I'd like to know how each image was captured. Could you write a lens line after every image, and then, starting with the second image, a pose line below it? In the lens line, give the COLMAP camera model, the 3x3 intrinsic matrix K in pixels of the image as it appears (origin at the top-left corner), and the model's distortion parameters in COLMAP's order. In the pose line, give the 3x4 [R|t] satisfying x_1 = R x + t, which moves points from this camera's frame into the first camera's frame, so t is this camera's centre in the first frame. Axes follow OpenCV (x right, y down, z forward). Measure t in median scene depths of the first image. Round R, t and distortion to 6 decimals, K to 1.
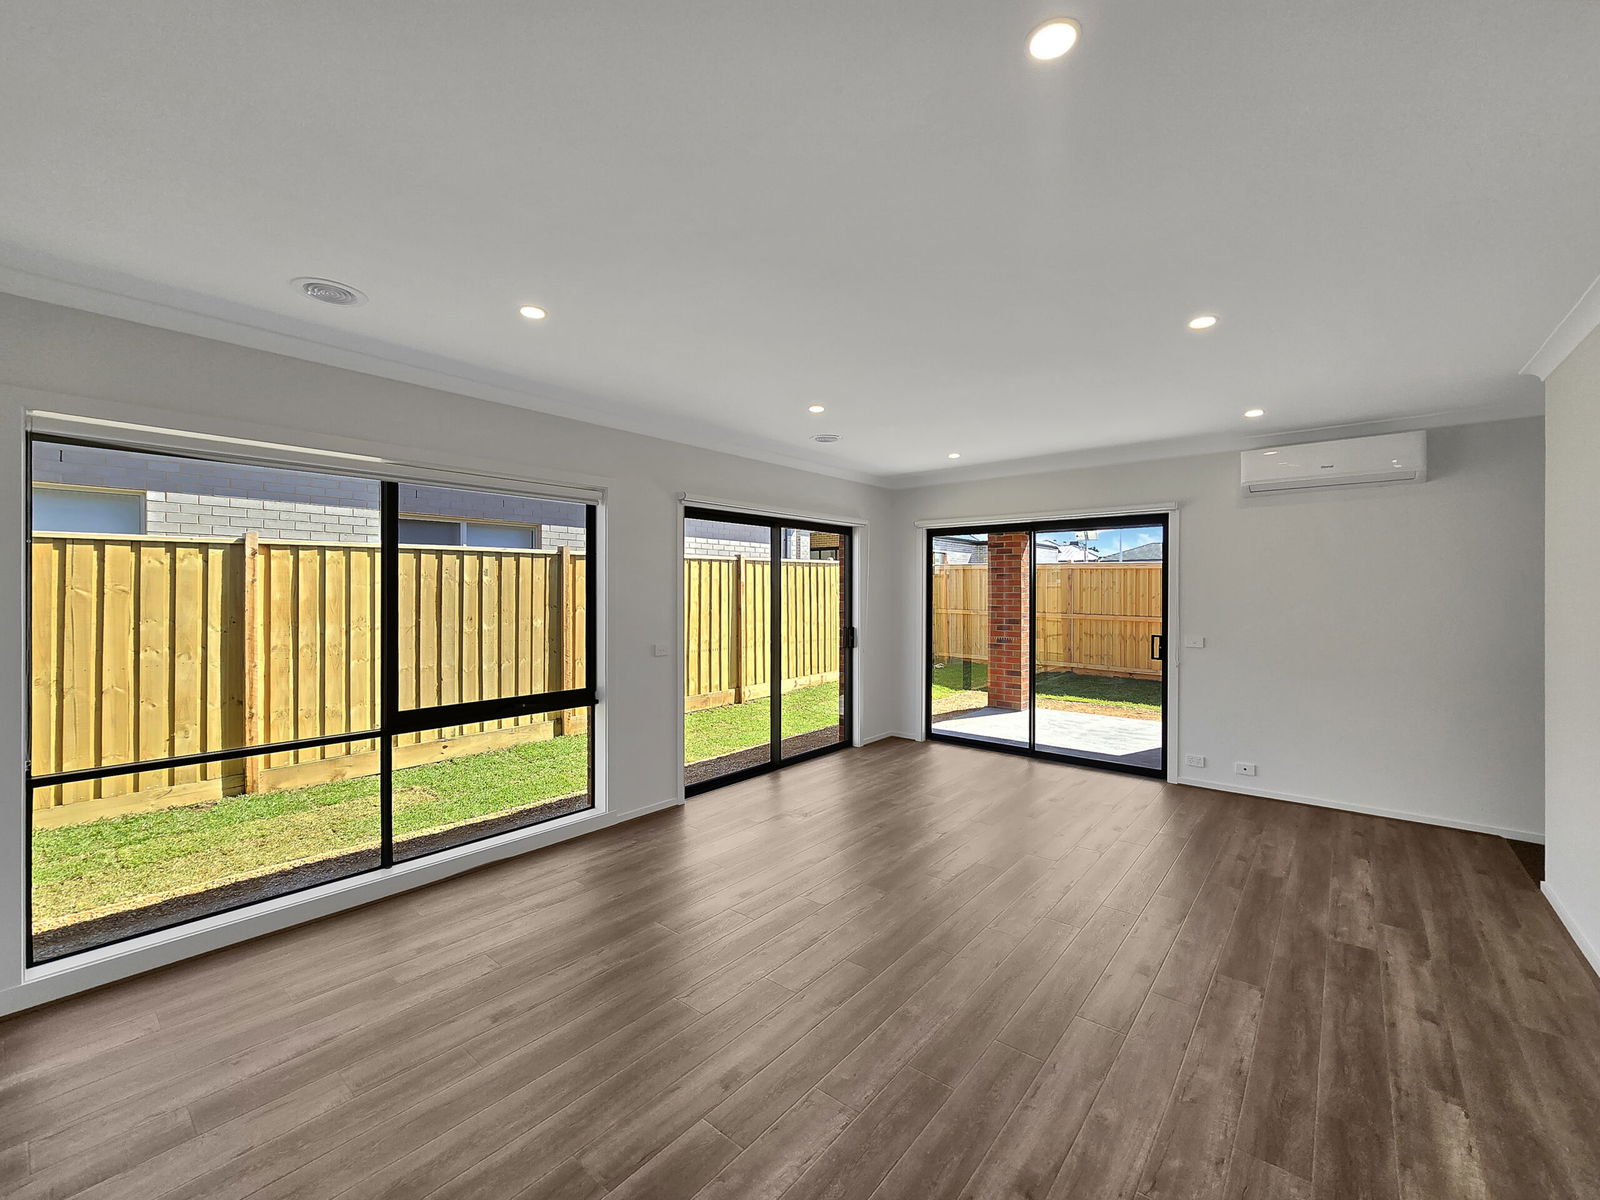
lens RADIAL K [[649.4, 0, 800.0], [0, 649.4, 600.0], [0, 0, 1]] dist [-0.015386, 0.000905]
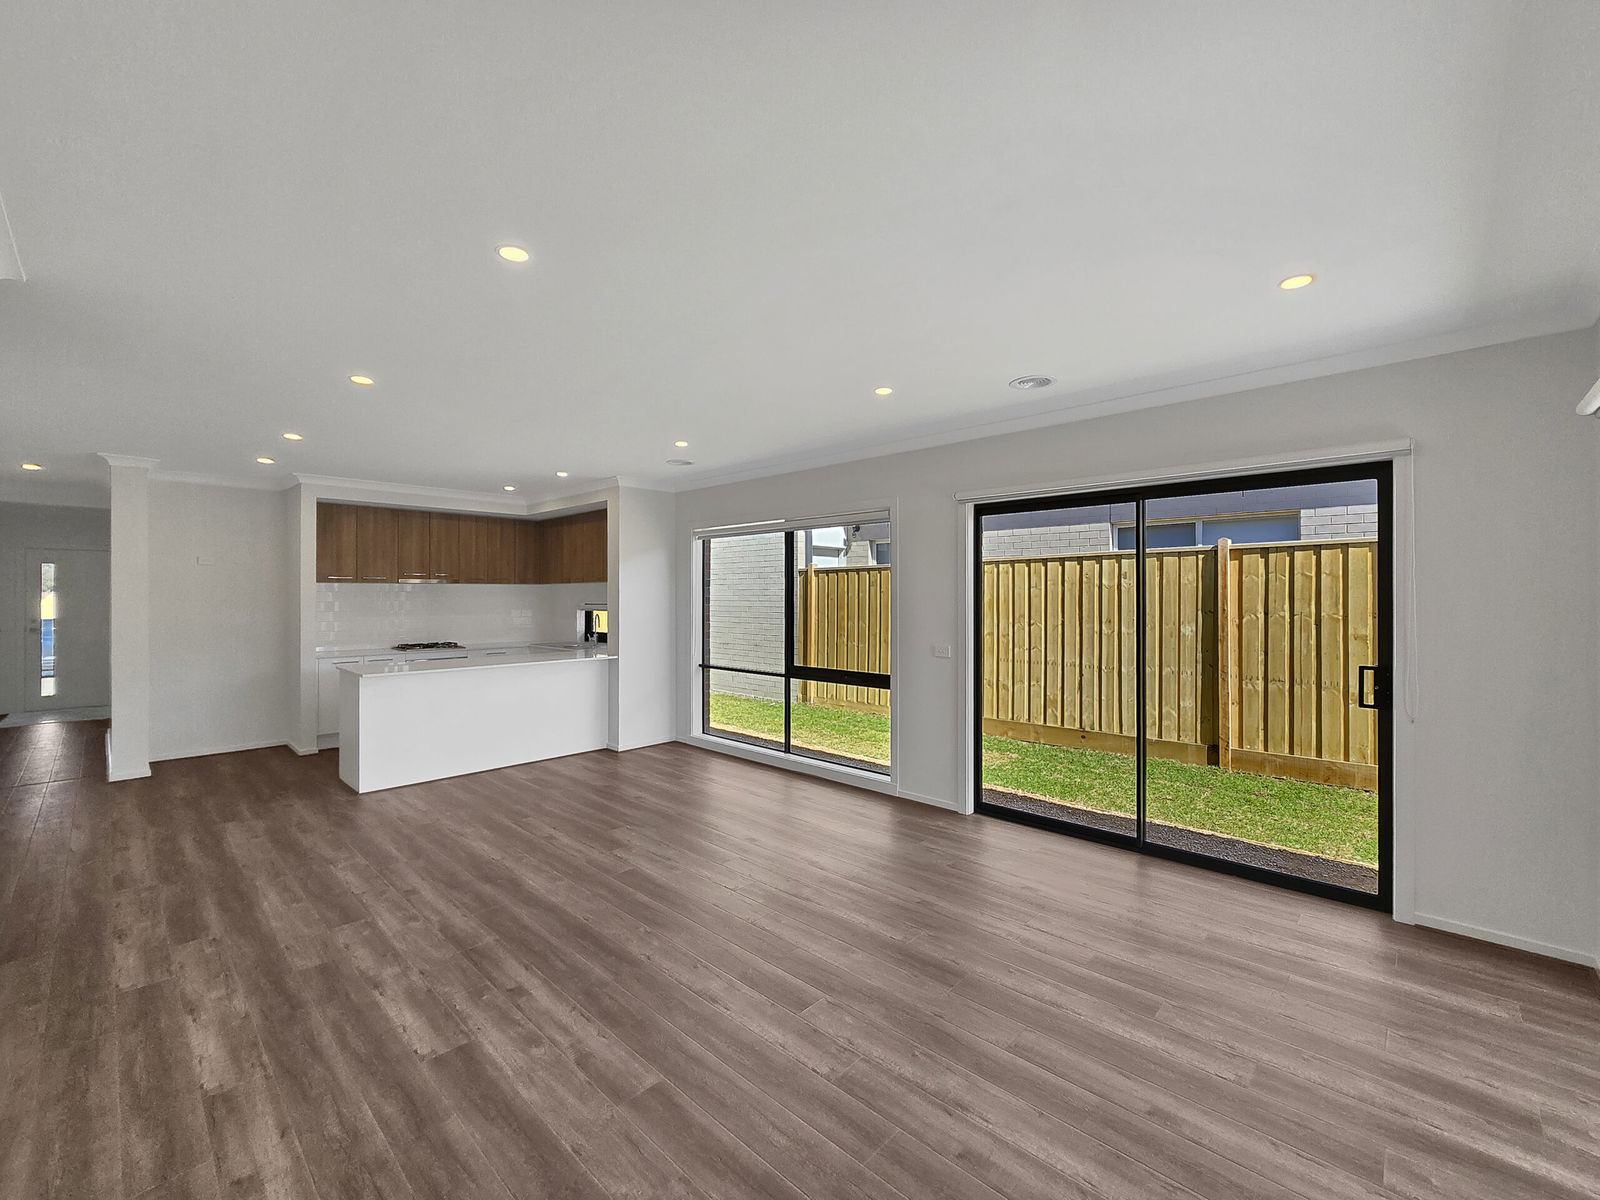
lens RADIAL K [[675.2, 0, 806.6], [0, 675.2, 588.3], [0, 0, 1]] dist [-0.000840, -0.000584]
pose [[-0.054453, -0.004615, -0.998506, 0.830729], [-0.009920, 0.999942, -0.004081, -0.018396], [0.998467, 0.009683, -0.054496, 0.806522]]
